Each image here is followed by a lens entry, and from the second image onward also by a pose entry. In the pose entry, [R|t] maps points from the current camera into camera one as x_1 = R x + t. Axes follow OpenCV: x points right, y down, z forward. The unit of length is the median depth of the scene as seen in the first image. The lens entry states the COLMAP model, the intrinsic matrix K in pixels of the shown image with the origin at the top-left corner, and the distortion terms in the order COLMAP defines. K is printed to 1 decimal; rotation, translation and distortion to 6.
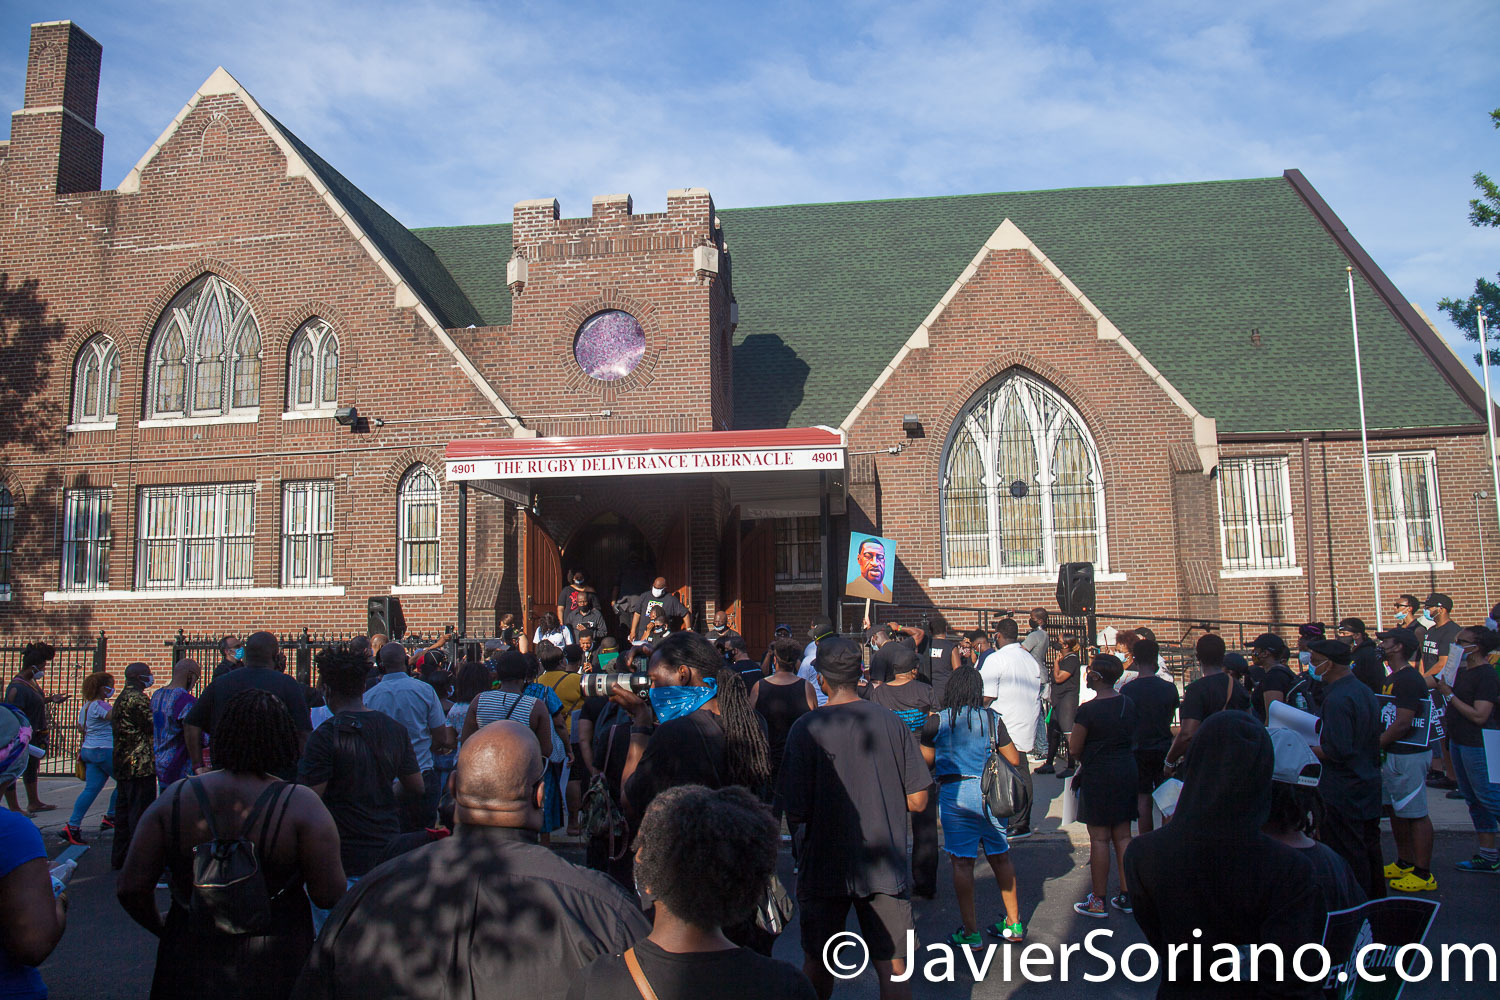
lens RADIAL K [[1015.6, 0, 749.4], [0, 1015.6, 491.3], [0, 0, 1]] dist [-0.140249, 0.103491]
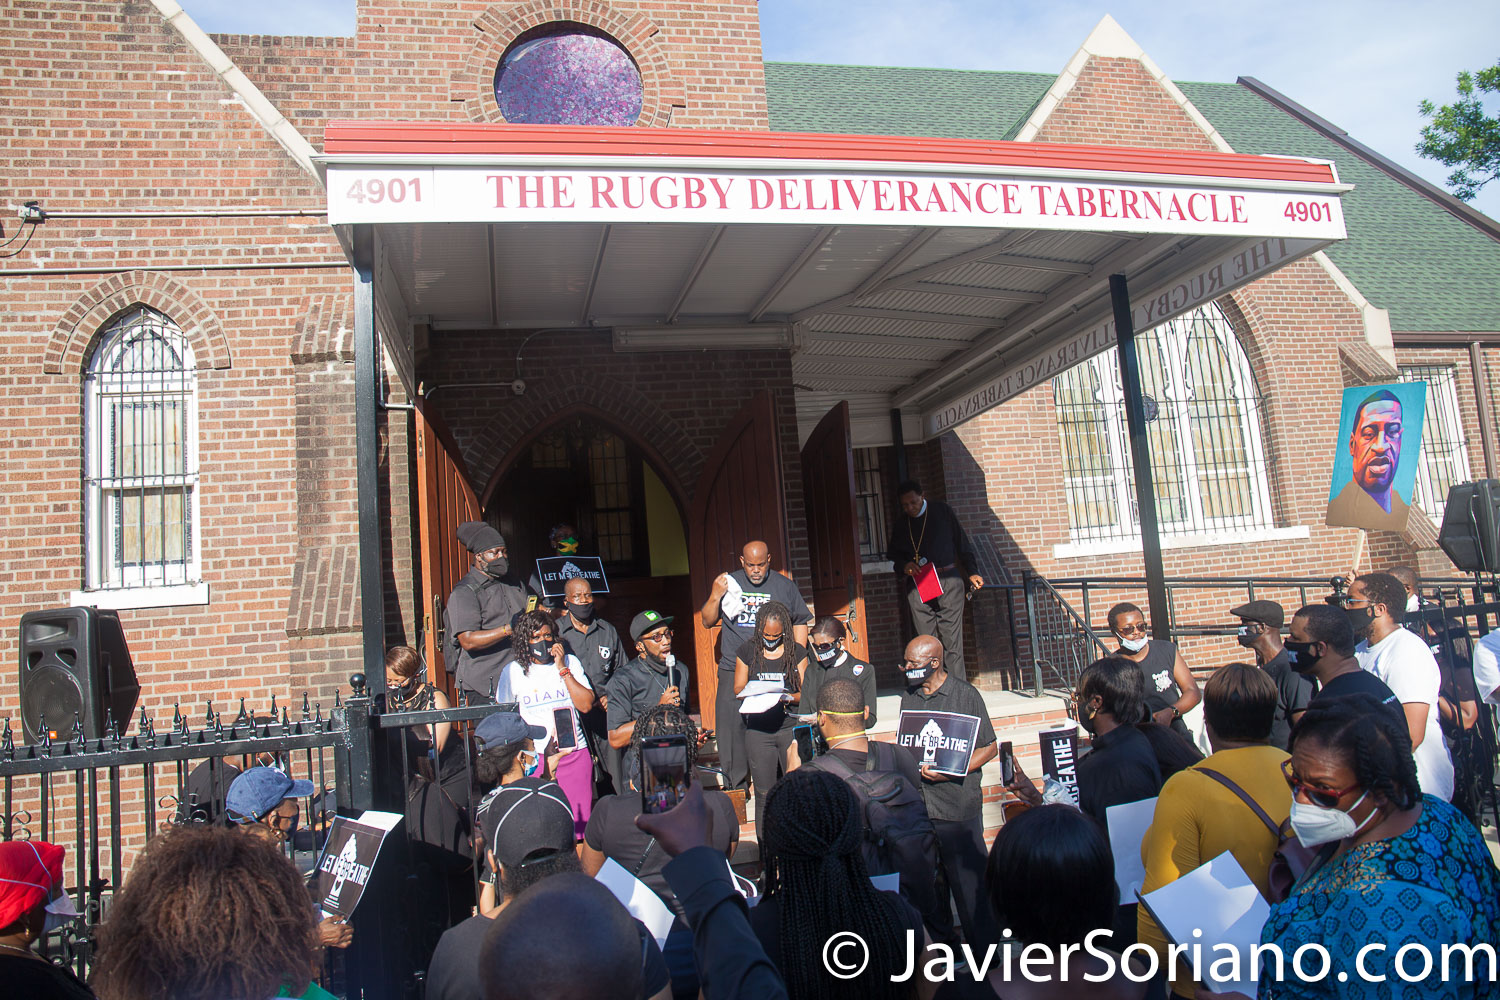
lens RADIAL K [[1015.6, 0, 749.4], [0, 1015.6, 491.3], [0, 0, 1]] dist [-0.140249, 0.103491]
pose [[0.945304, -0.015936, 0.325802, -0.218303], [0.024309, 0.999470, -0.021645, 0.067249], [-0.325284, 0.028381, 0.945190, 0.513697]]
